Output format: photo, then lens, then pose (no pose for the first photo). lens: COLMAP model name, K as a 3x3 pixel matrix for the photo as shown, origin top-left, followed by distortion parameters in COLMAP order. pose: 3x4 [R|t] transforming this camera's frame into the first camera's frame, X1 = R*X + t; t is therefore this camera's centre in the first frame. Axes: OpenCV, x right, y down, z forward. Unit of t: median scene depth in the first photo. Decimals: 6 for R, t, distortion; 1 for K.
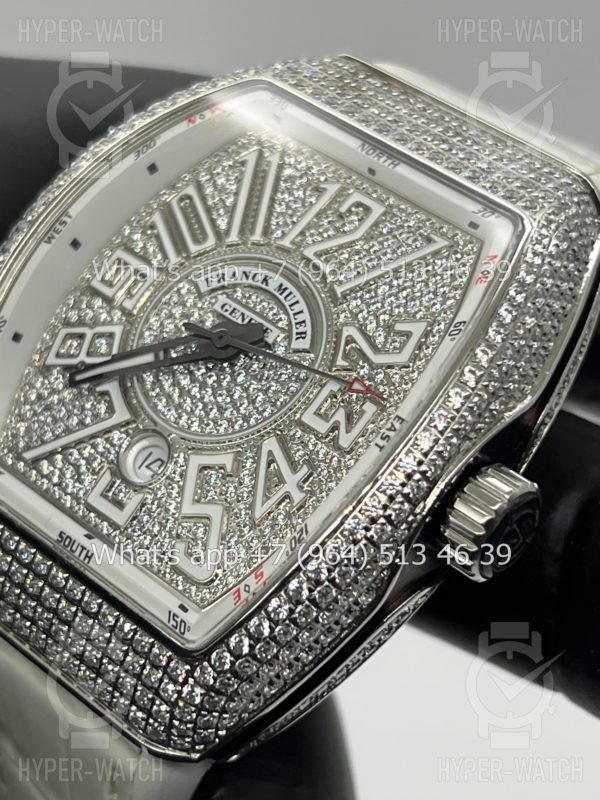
lens RADIAL K [[1856.3, 0, 292.0], [0, 1856.3, 401.3], [0, 0, 1]] dist [0.241854, 0.000000]
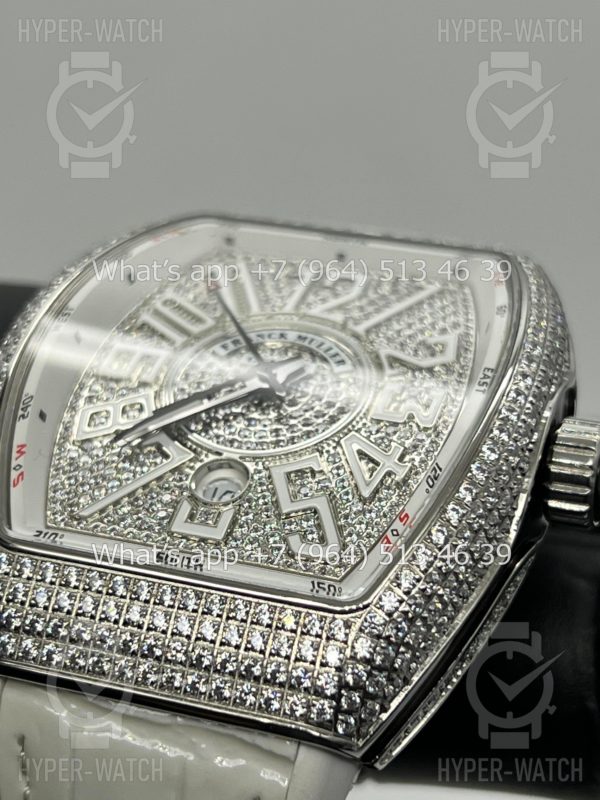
lens RADIAL K [[1856.3, 0, 278.0], [0, 1856.3, 444.7], [0, 0, 1]] dist [0.241854, 0.000000]
pose [[0.922163, -0.056926, 0.382590, -0.422993], [0.219644, 0.891238, -0.396802, 0.405809], [-0.318391, 0.449949, 0.834370, 0.170610]]
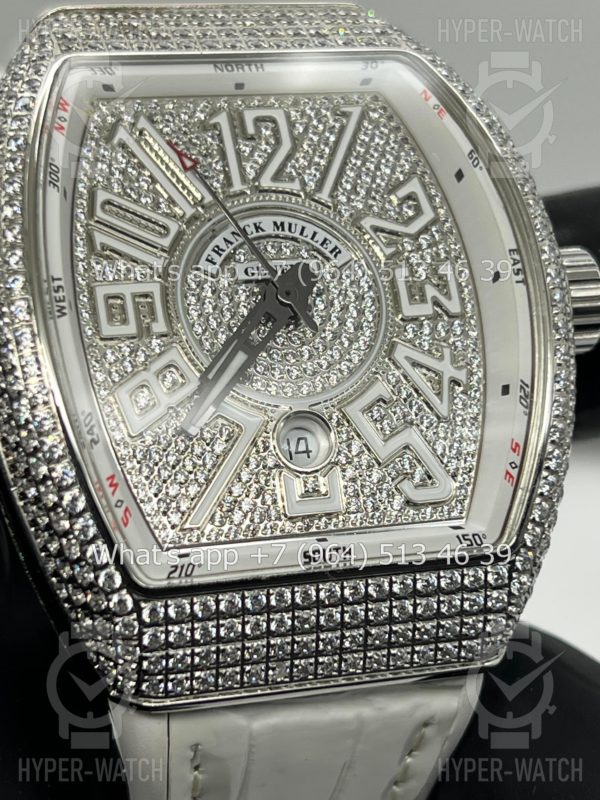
lens RADIAL K [[1856.3, 0, 284.9], [0, 1856.3, 406.4], [0, 0, 1]] dist [0.241854, 0.000000]
pose [[0.527885, -0.523358, 0.668905, -0.709151], [0.471779, 0.835588, 0.281454, -0.256155], [-0.706230, 0.167000, 0.688004, 0.353795]]
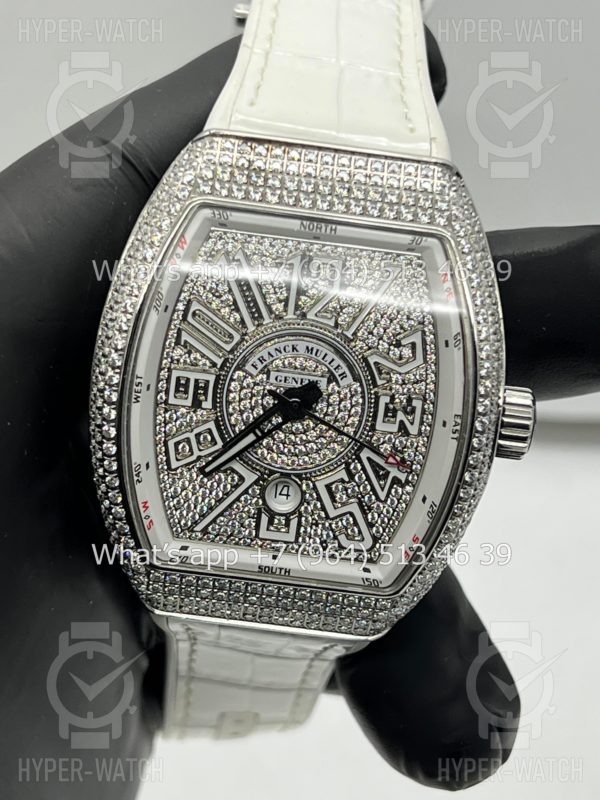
lens RADIAL K [[1856.3, 0, 299.9], [0, 1856.3, 397.9], [0, 0, 1]] dist [0.241854, 0.000000]
pose [[0.803239, -0.553705, 0.219586, -0.345244], [0.352222, 0.738807, 0.574547, -0.856133], [-0.480361, -0.384155, 0.788466, -0.121009]]
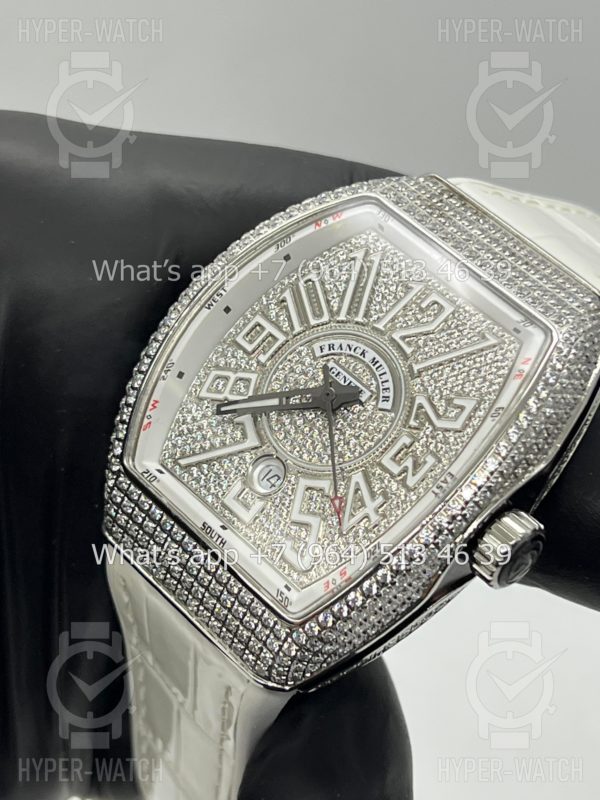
lens RADIAL K [[1856.3, 0, 291.3], [0, 1856.3, 386.4], [0, 0, 1]] dist [0.241854, 0.000000]
pose [[0.996065, 0.086053, -0.021216, -0.036852], [-0.083802, 0.992354, 0.090617, -0.164914], [0.028851, -0.088482, 0.995660, -0.391099]]
